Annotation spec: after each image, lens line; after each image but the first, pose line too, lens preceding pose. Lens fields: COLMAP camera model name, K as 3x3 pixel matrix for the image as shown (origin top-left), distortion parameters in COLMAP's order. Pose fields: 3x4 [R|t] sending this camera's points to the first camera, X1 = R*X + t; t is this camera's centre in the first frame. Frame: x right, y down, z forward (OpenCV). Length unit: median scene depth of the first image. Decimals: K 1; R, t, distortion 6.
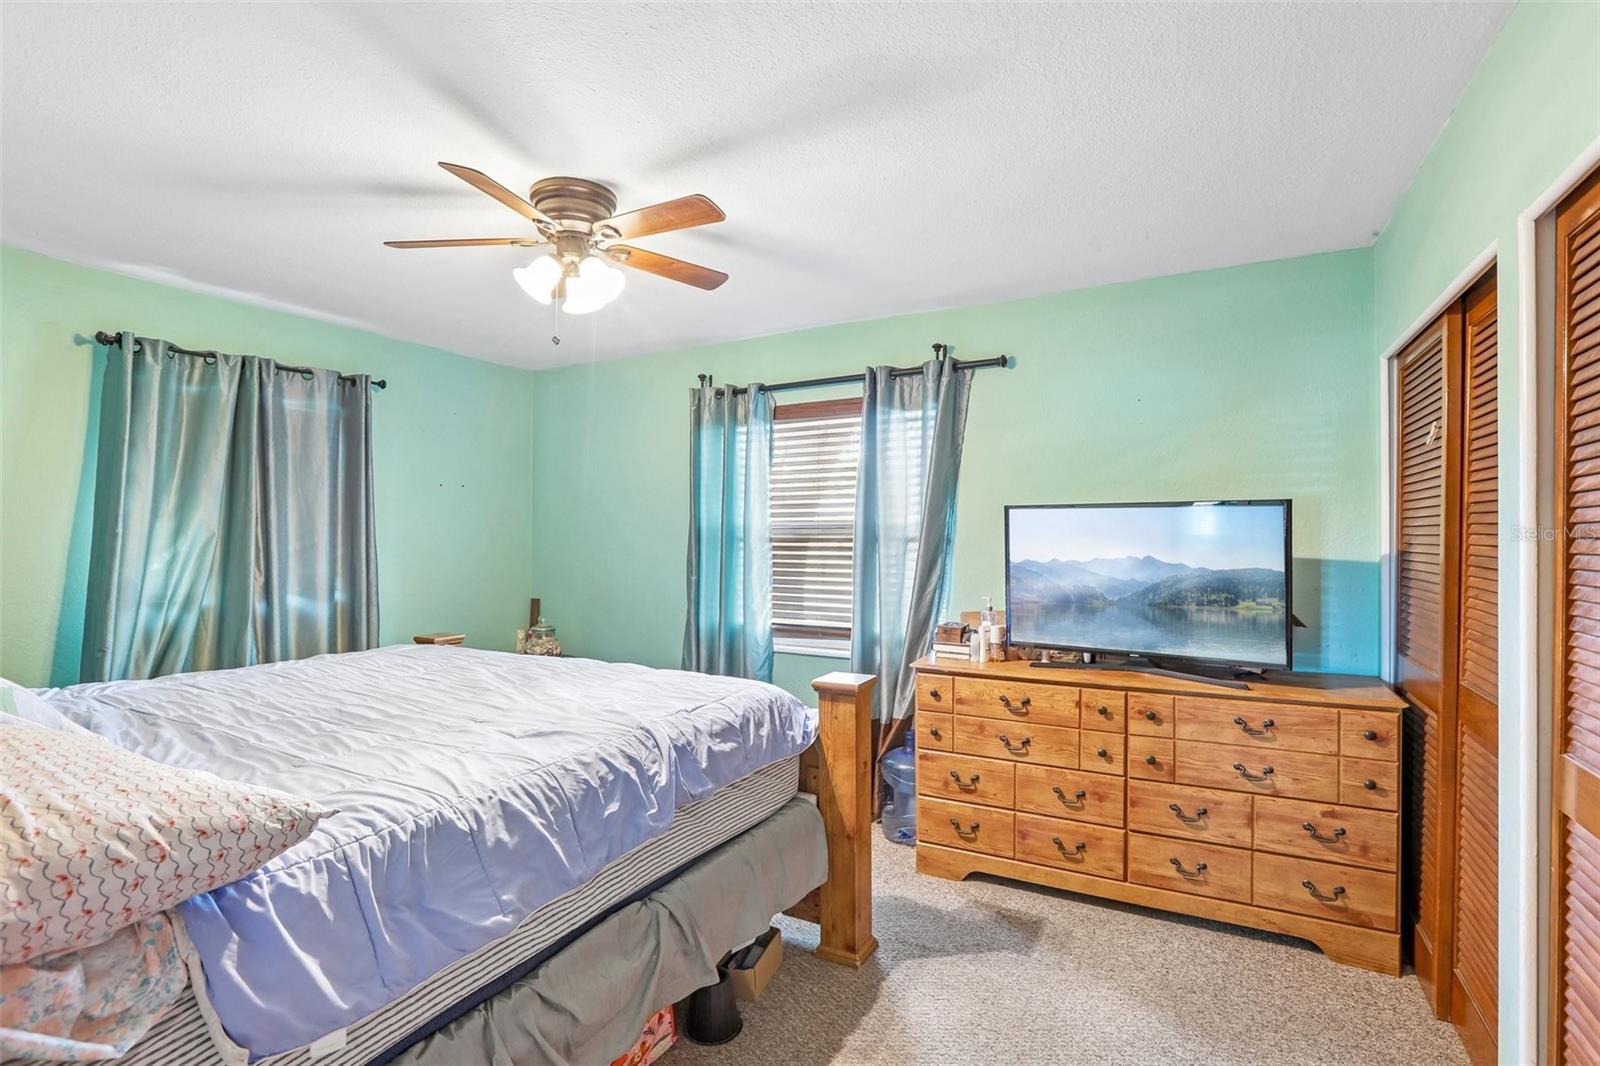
lens RADIAL K [[744.5, 0, 807.7], [0, 744.5, 533.6], [0, 0, 1]] dist [-0.048383, 0.015784]
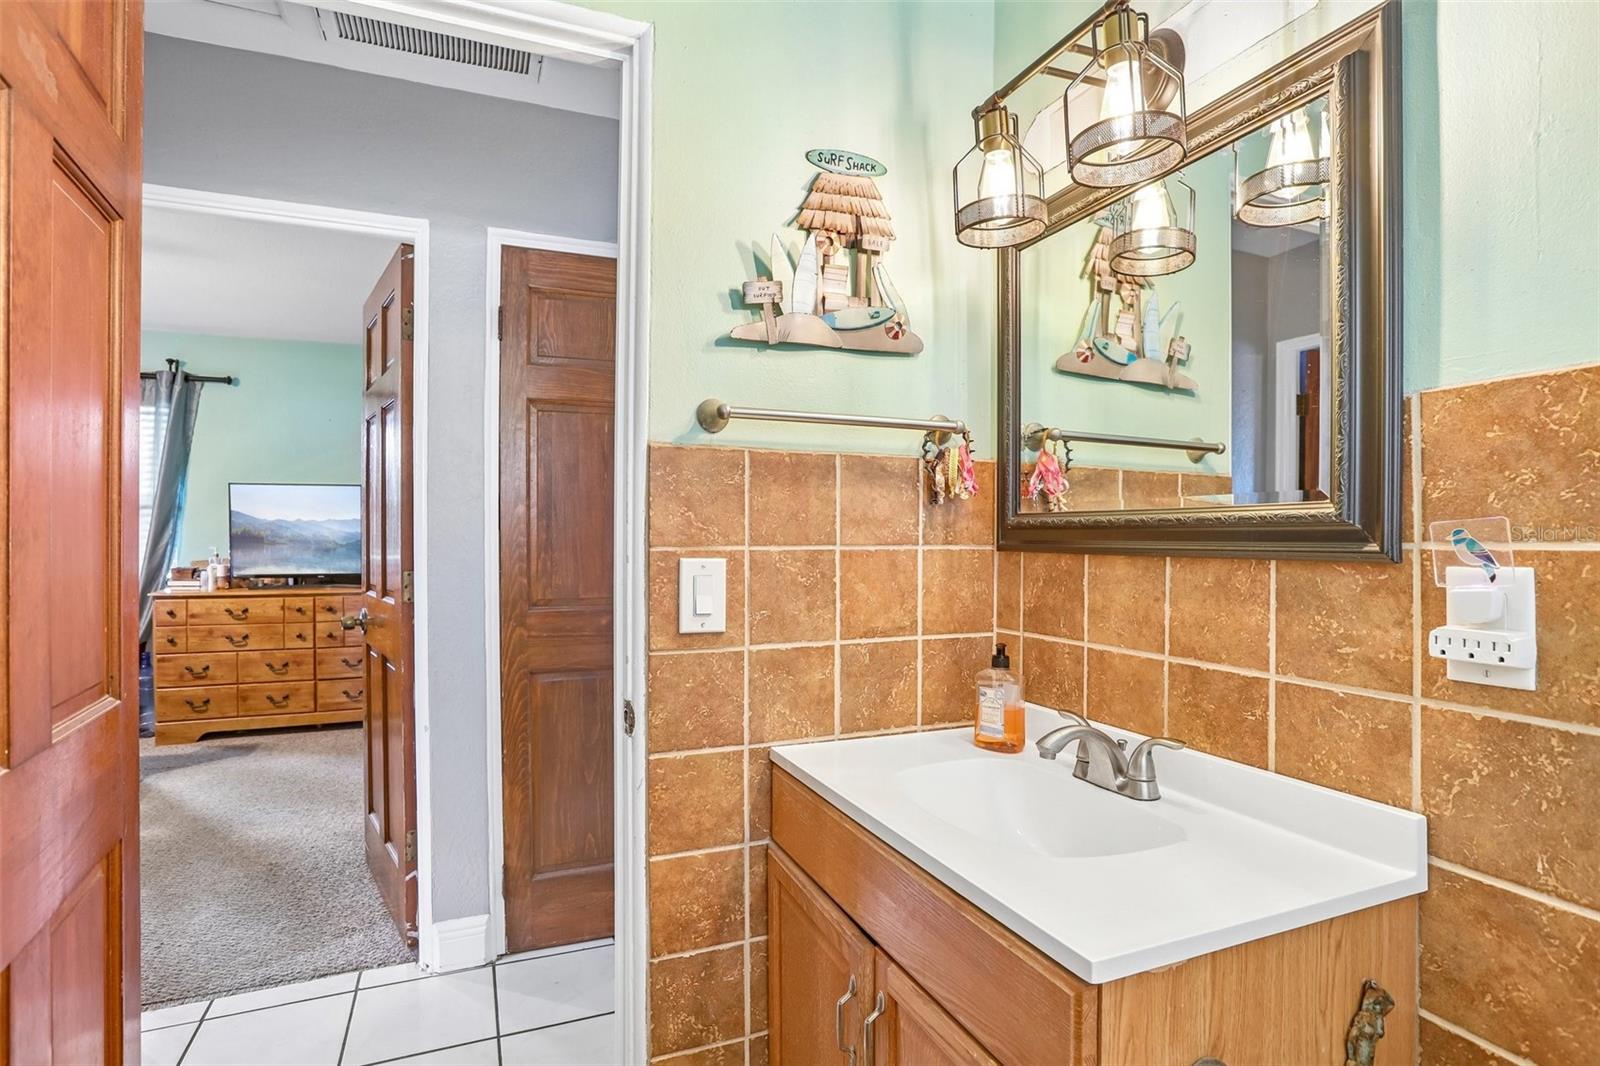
lens RADIAL K [[782.9, 0, 803.0], [0, 782.9, 539.0], [0, 0, 1]] dist [-0.042208, 0.009982]
pose [[0.622371, -0.000982, 0.782722, -0.217724], [-0.003588, 0.999985, 0.004107, 0.064993], [-0.782714, -0.005364, 0.622358, -0.847502]]
